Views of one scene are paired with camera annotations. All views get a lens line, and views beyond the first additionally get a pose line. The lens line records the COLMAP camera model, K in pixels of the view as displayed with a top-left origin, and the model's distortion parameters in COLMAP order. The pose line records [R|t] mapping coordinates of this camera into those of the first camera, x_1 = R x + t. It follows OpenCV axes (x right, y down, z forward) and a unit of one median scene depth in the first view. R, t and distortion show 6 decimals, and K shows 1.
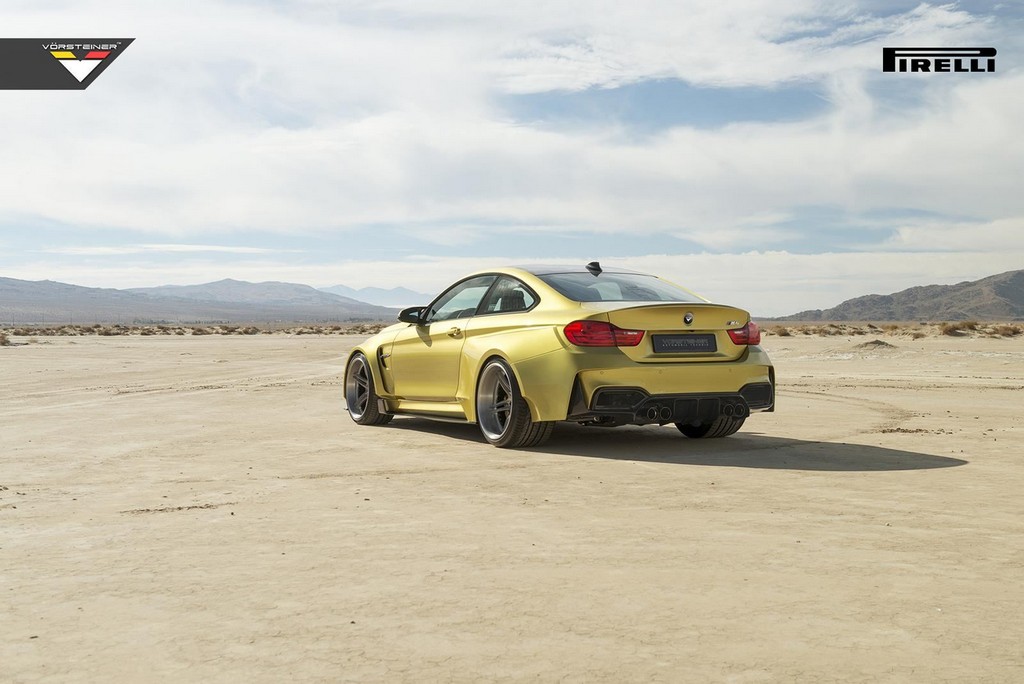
lens RADIAL K [[1385.9, 0, 513.0], [0, 1385.9, 339.0], [0, 0, 1]] dist [0.122120, 0.089624]
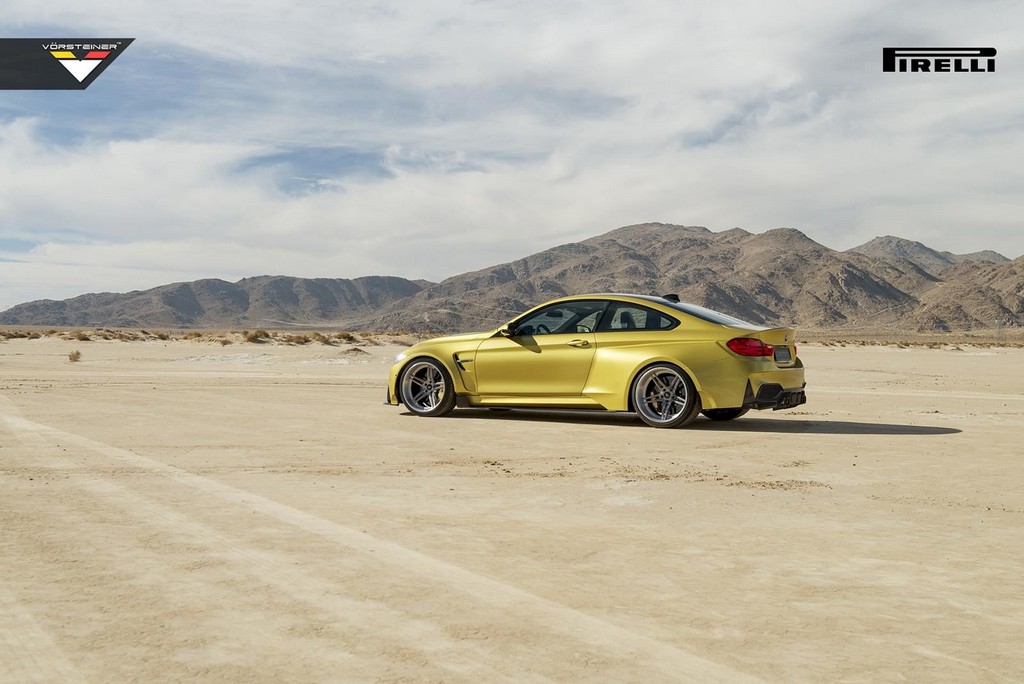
lens RADIAL K [[1327.5, 0, 511.5], [0, 1327.5, 343.9], [0, 0, 1]] dist [0.093025, 0.007366]
pose [[0.828883, 0.012828, 0.559275, -0.259787], [-0.012801, 0.999910, -0.003963, 0.000392], [-0.559275, -0.003874, 0.828973, -0.005755]]
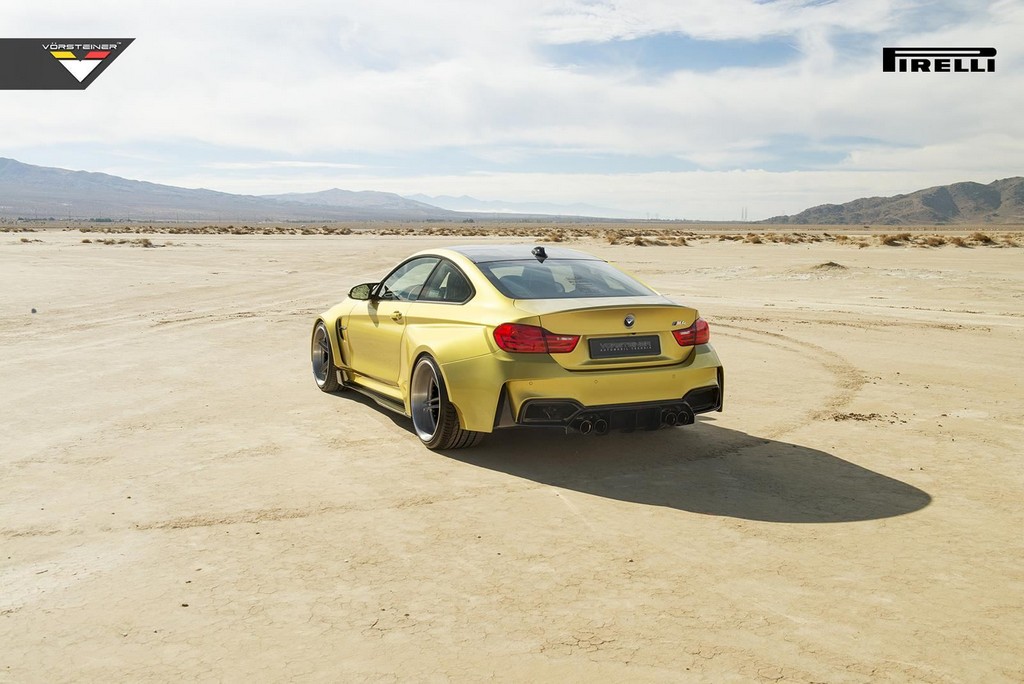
lens RADIAL K [[1049.3, 0, 515.2], [0, 1049.3, 353.1], [0, 0, 1]] dist [0.052247, -0.003559]
pose [[0.999396, 0.011704, -0.032710, 0.020944], [-0.008009, 0.993800, 0.110893, -0.019844], [0.033805, -0.110564, 0.993294, 0.086727]]
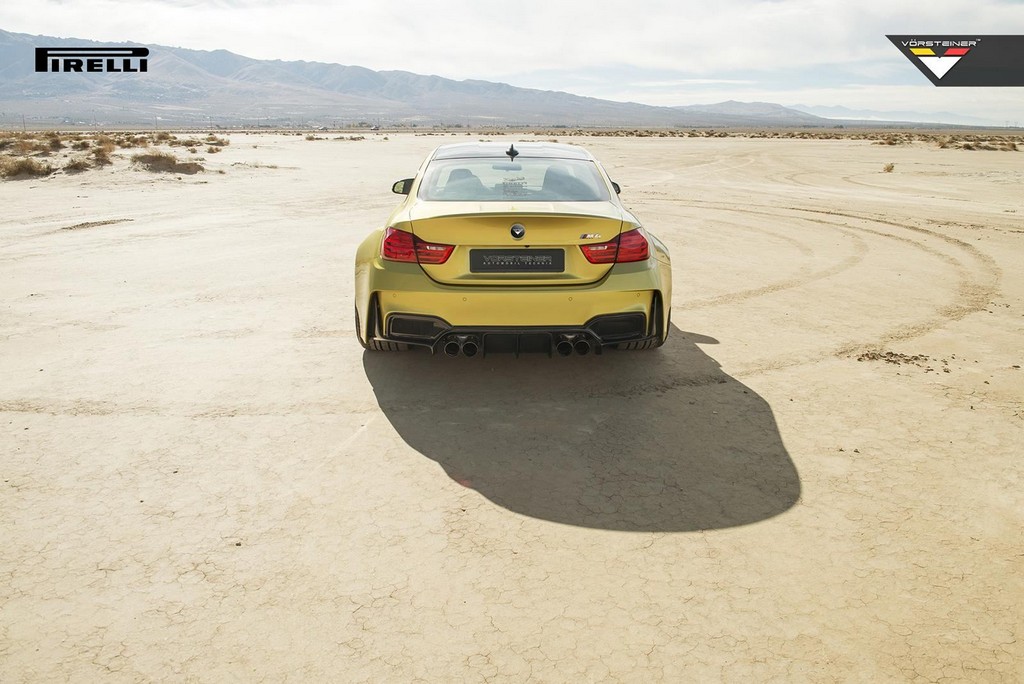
lens RADIAL K [[787.9, 0, 517.1], [0, 787.9, 345.1], [0, 0, 1]] dist [-0.024417, -0.008605]
pose [[0.897866, 0.124155, -0.422401, 0.091656], [-0.011762, 0.965837, 0.258882, -0.019273], [0.440113, -0.227473, 0.868652, 0.169231]]
